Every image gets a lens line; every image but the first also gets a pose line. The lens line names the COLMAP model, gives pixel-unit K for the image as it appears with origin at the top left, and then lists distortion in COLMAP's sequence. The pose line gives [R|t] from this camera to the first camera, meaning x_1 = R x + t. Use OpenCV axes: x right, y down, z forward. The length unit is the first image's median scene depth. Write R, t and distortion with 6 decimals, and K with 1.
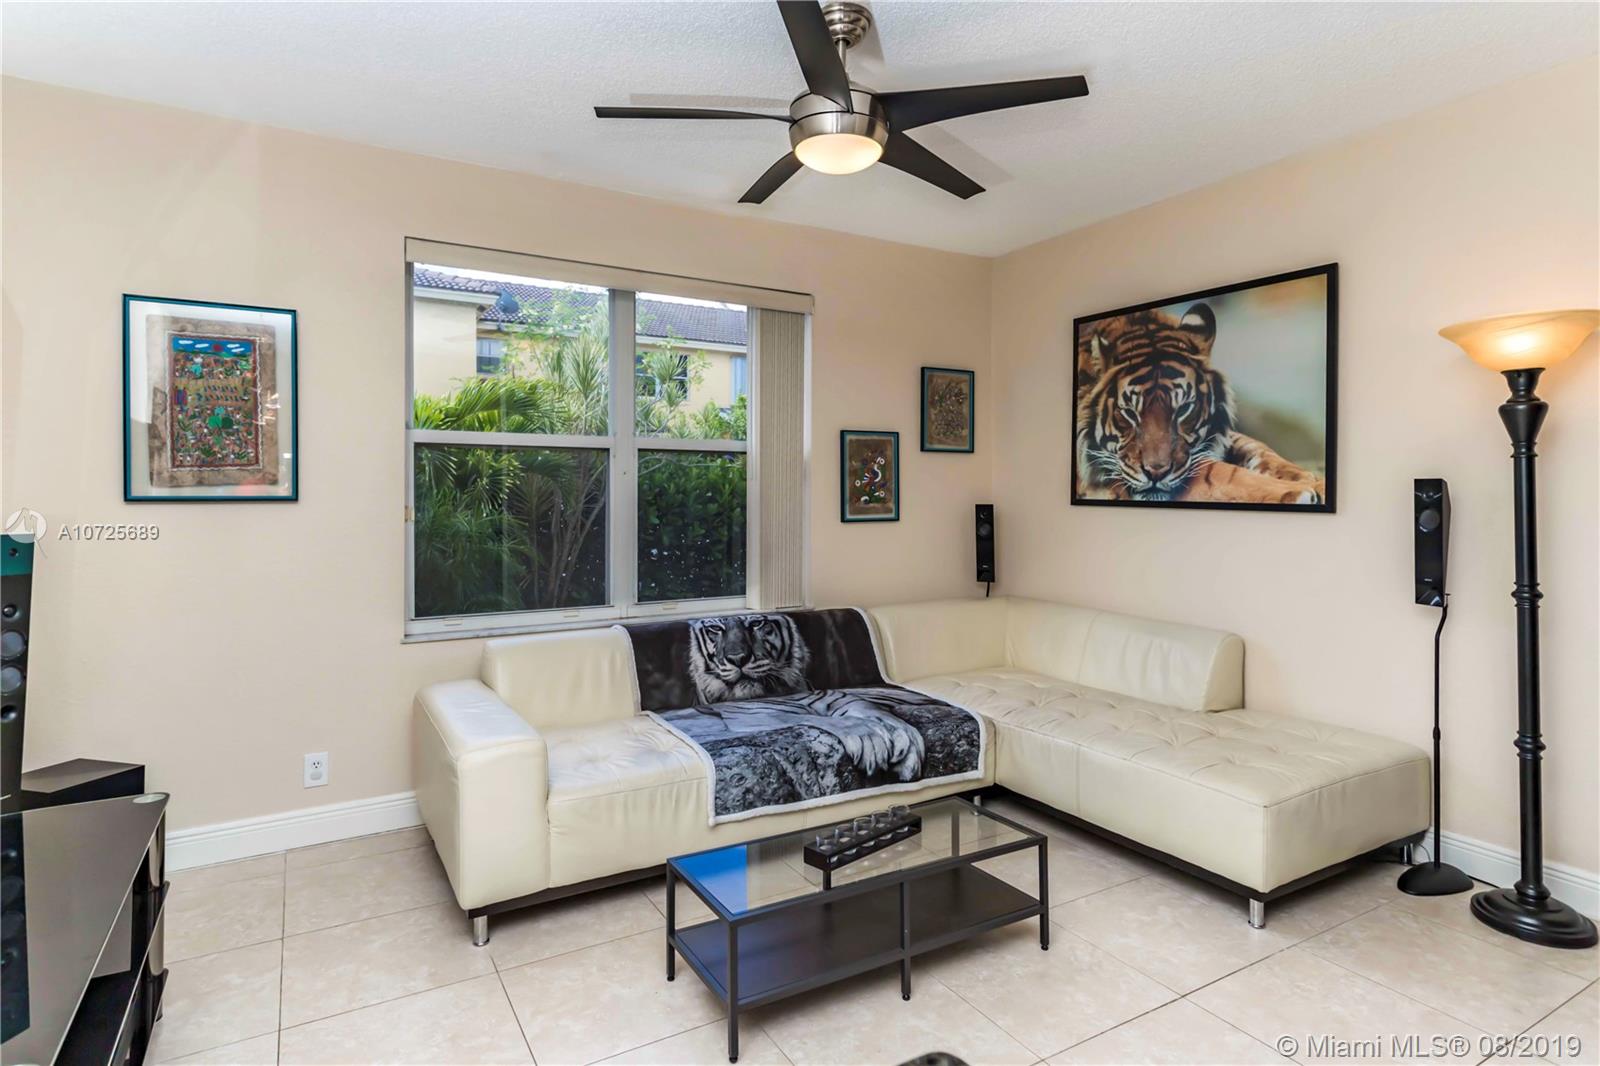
lens RADIAL K [[863.3, 0, 803.4], [0, 863.3, 498.3], [0, 0, 1]] dist [0.006775, 0.001005]
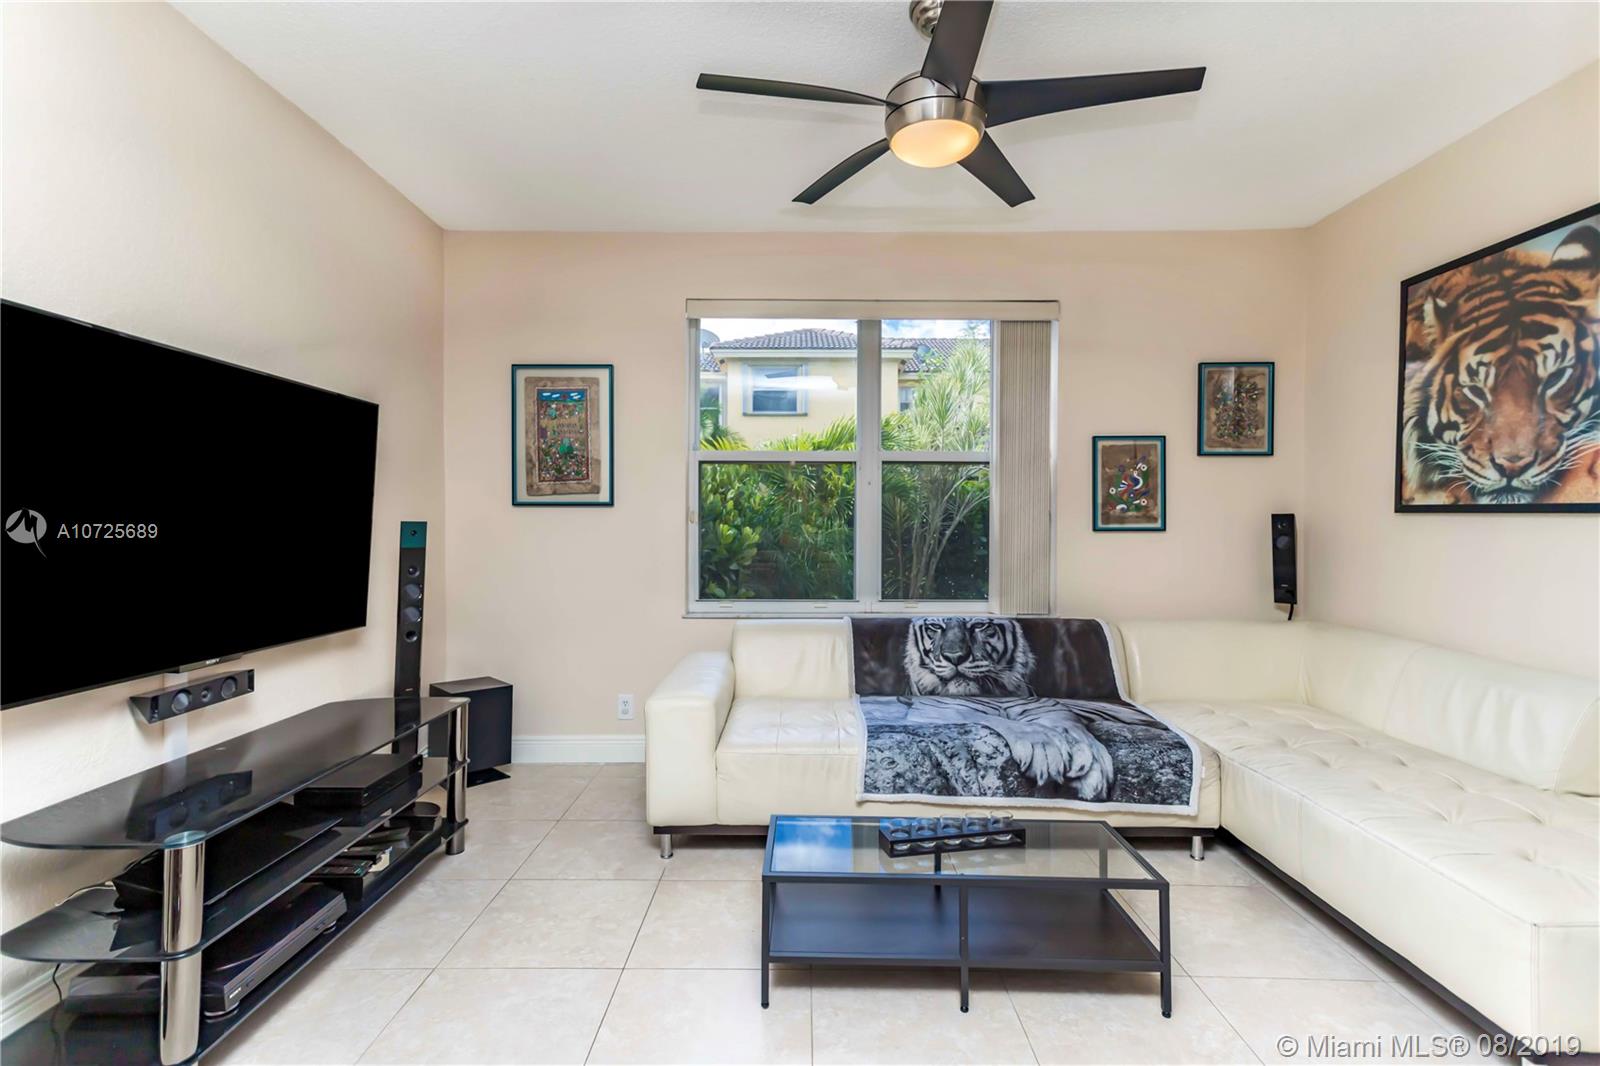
lens RADIAL K [[765.7, 0, 798.8], [0, 765.7, 524.7], [0, 0, 1]] dist [0.025449, 0.002383]
pose [[0.858203, 0.005178, -0.513284, 0.232497], [-0.006142, 0.999981, -0.000181, 0.025780], [0.513273, 0.003308, 0.858219, 0.100347]]
